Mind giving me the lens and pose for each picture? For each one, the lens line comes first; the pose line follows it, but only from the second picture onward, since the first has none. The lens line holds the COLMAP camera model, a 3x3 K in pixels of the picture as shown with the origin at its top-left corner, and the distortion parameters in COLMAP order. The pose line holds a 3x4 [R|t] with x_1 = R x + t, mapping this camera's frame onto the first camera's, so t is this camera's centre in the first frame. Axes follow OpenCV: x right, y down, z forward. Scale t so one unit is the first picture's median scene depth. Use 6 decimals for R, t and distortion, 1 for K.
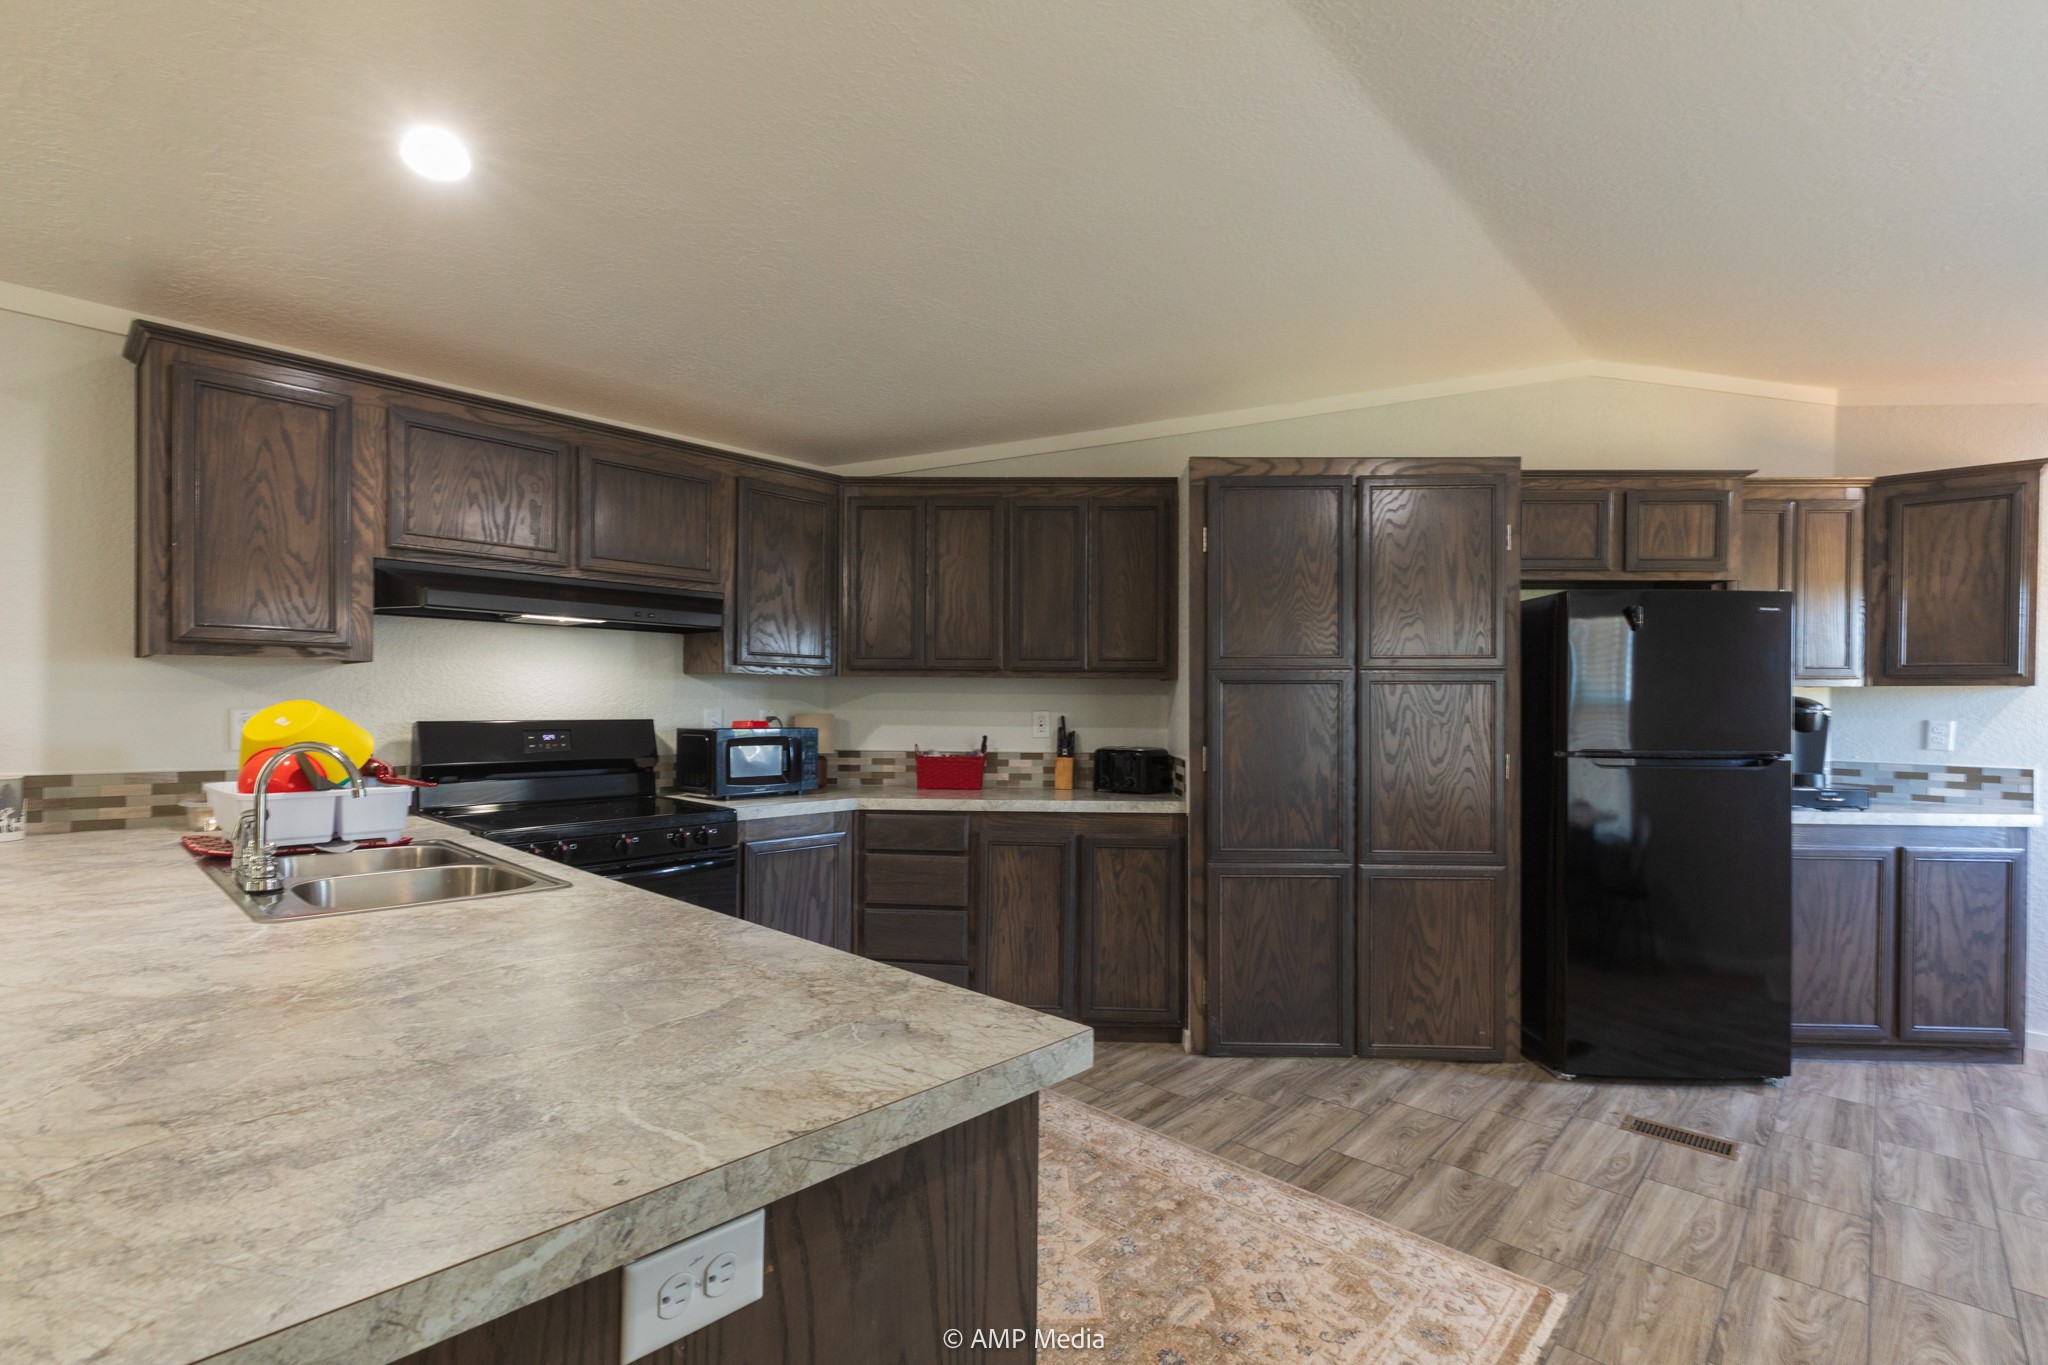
lens RADIAL K [[908.4, 0, 1023.3], [0, 908.4, 675.7], [0, 0, 1]] dist [0.000469, -0.000737]
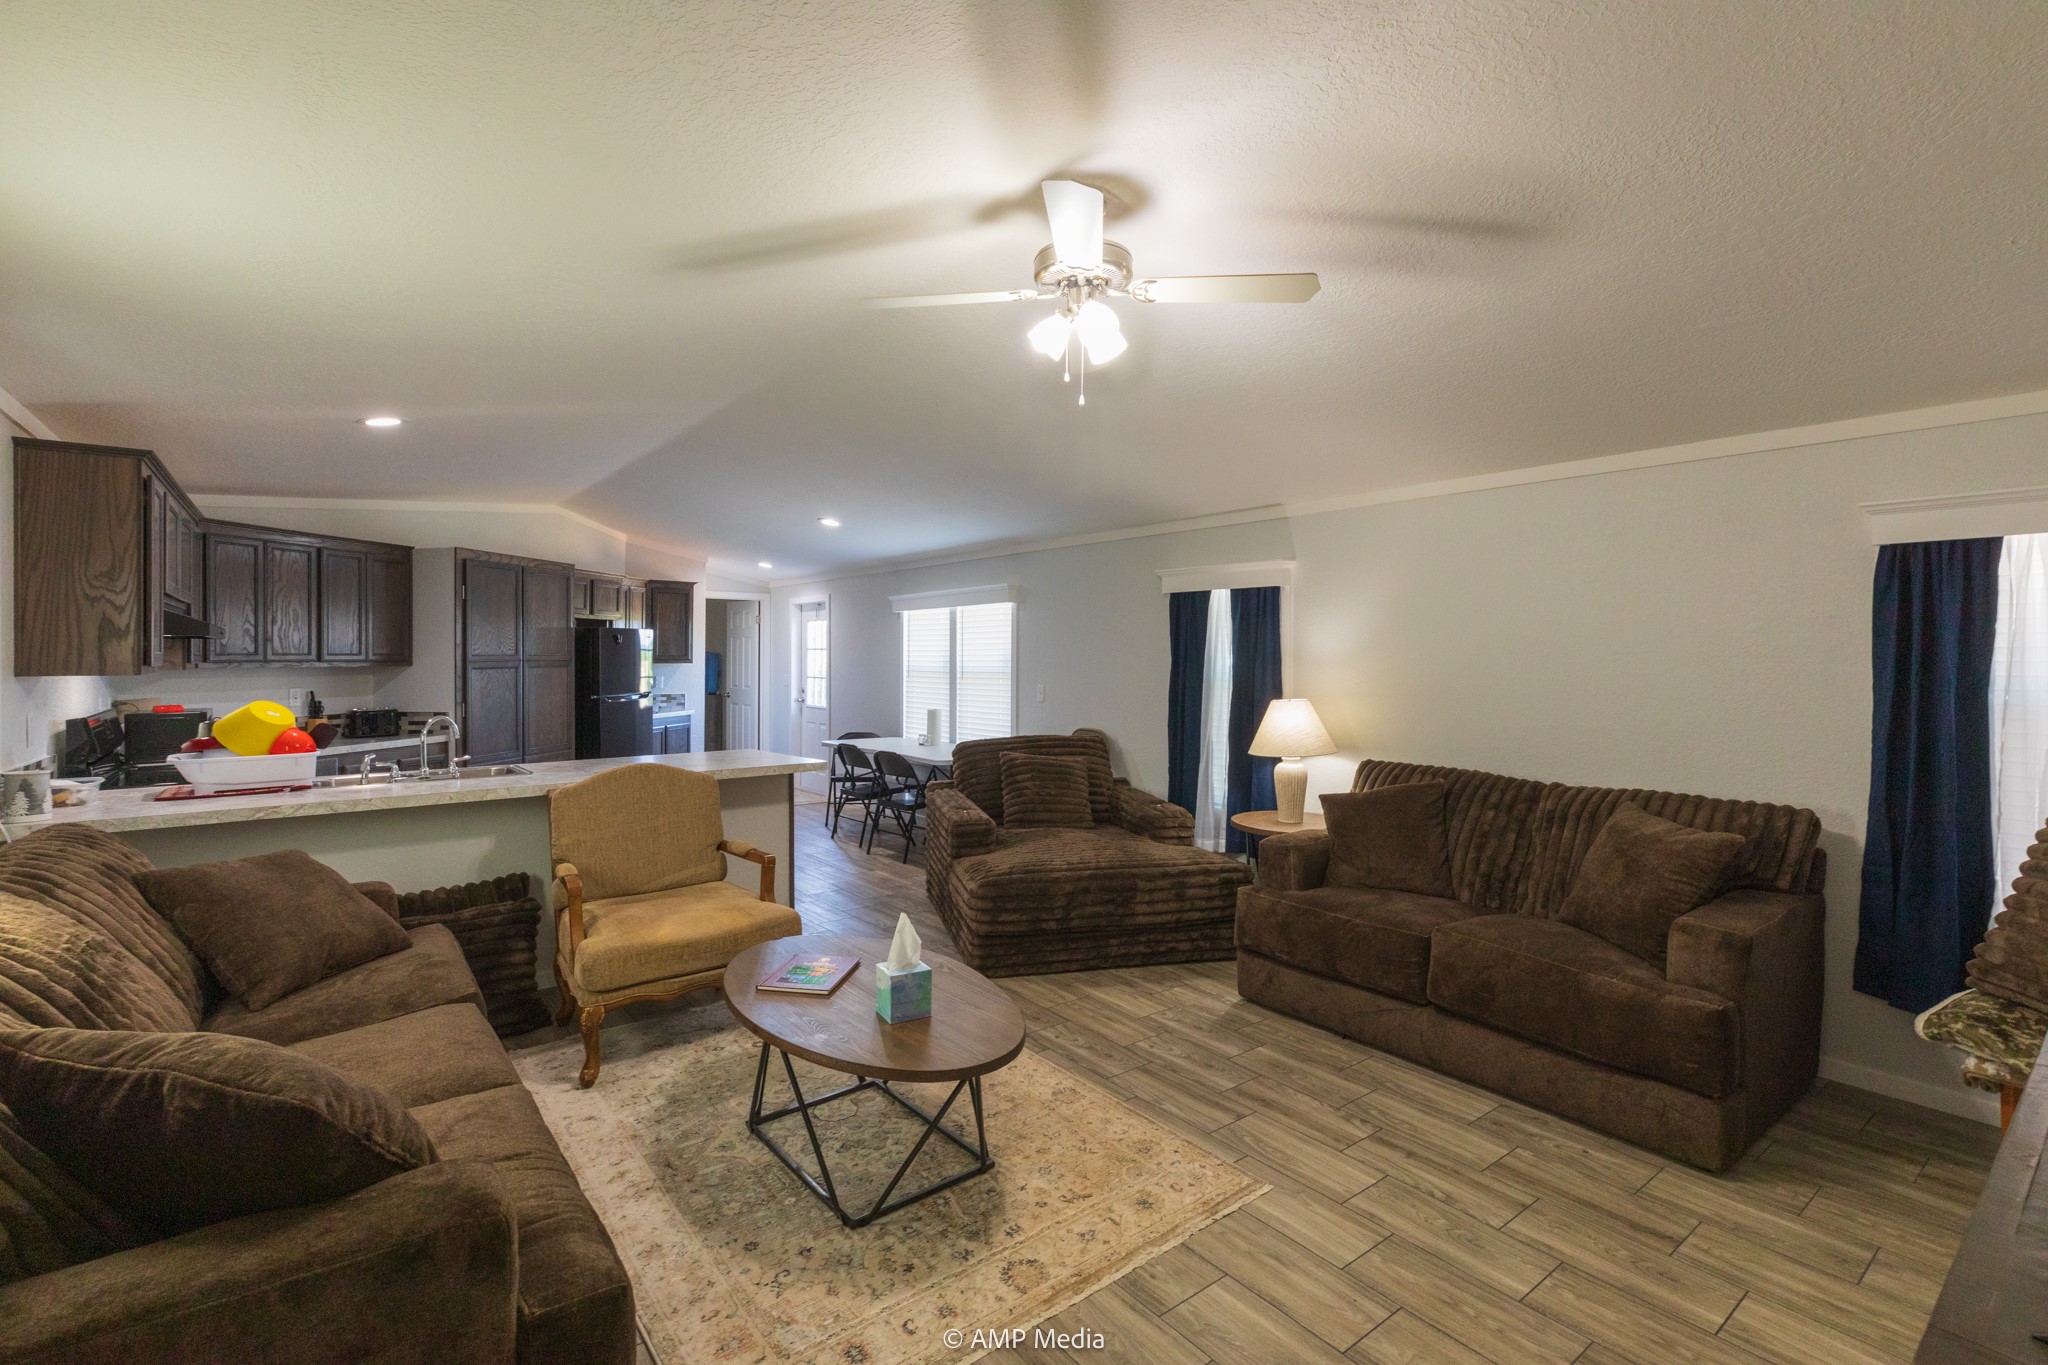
lens RADIAL K [[908.4, 0, 1023.3], [0, 908.4, 675.7], [0, 0, 1]] dist [0.000469, -0.000737]
pose [[0.160429, -0.029519, 0.986606, -1.348457], [-0.024283, 0.999132, 0.033842, -0.063973], [-0.986749, -0.029387, 0.159573, -0.410636]]
